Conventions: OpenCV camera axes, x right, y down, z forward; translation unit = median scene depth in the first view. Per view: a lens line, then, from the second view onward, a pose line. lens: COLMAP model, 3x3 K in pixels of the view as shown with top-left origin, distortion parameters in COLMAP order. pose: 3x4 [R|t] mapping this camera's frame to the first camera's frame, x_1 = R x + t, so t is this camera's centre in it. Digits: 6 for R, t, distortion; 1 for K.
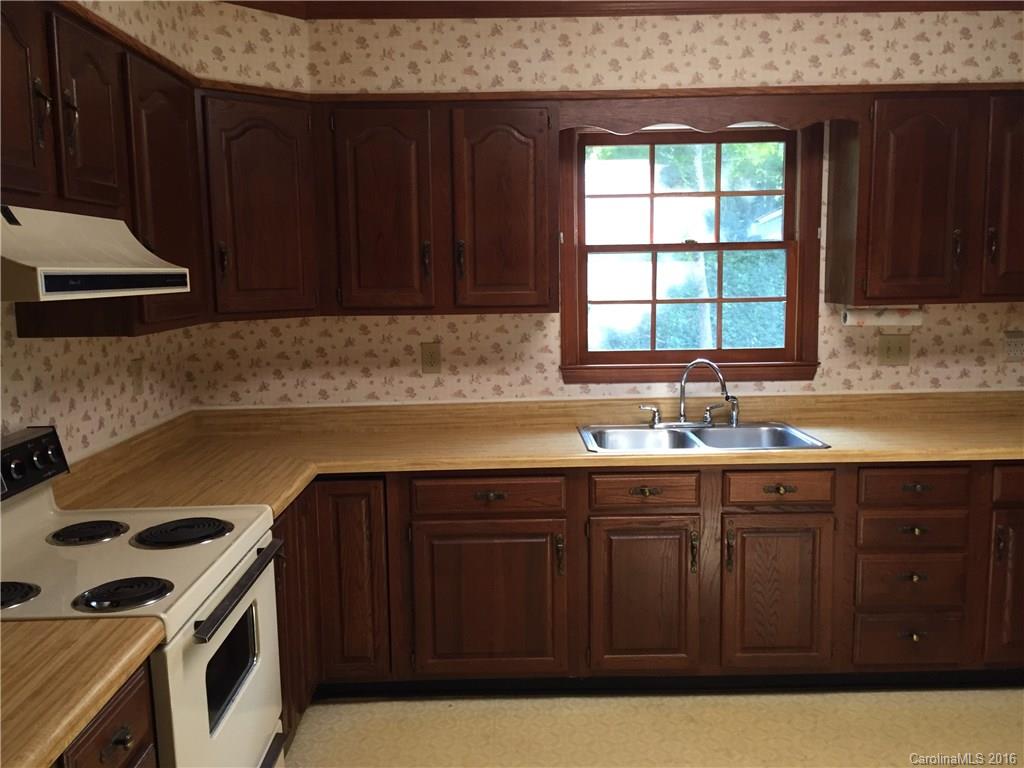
lens RADIAL K [[875.0, 0, 510.5], [0, 875.0, 386.1], [0, 0, 1]] dist [0.077516, -0.120716]
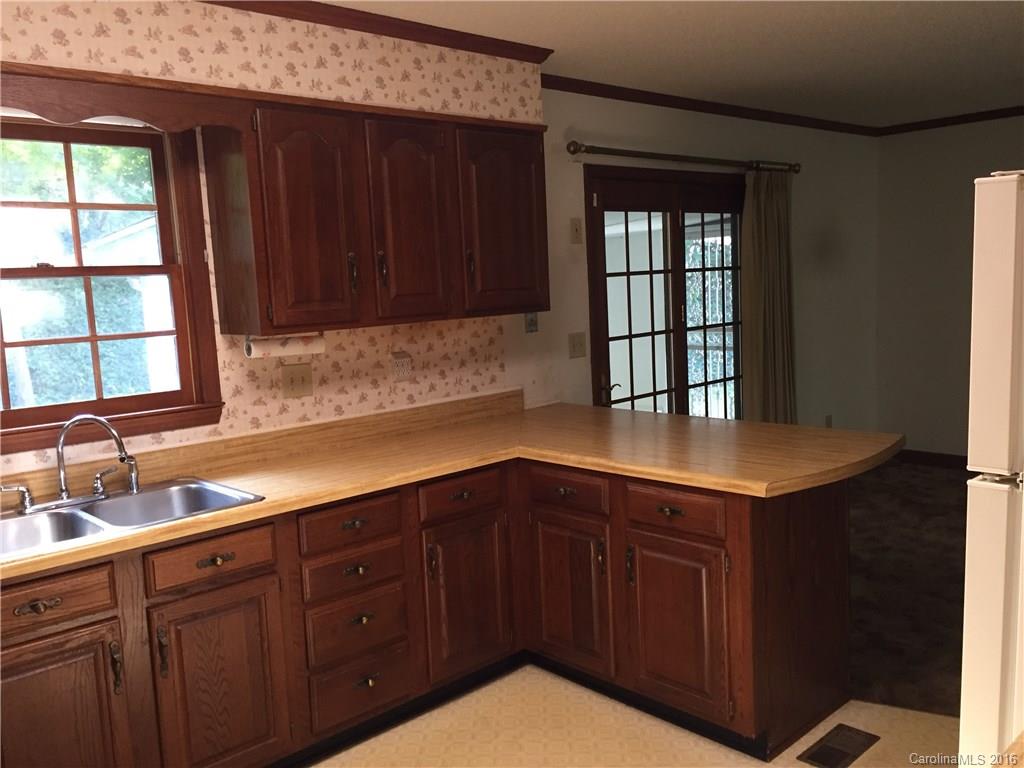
lens RADIAL K [[875.0, 0, 510.4], [0, 875.0, 387.5], [0, 0, 1]] dist [0.077516, -0.120716]
pose [[0.735494, -0.098130, 0.670387, -0.029799], [0.120835, 0.992591, 0.012724, -0.020347], [-0.666669, 0.071648, 0.741903, 0.176250]]
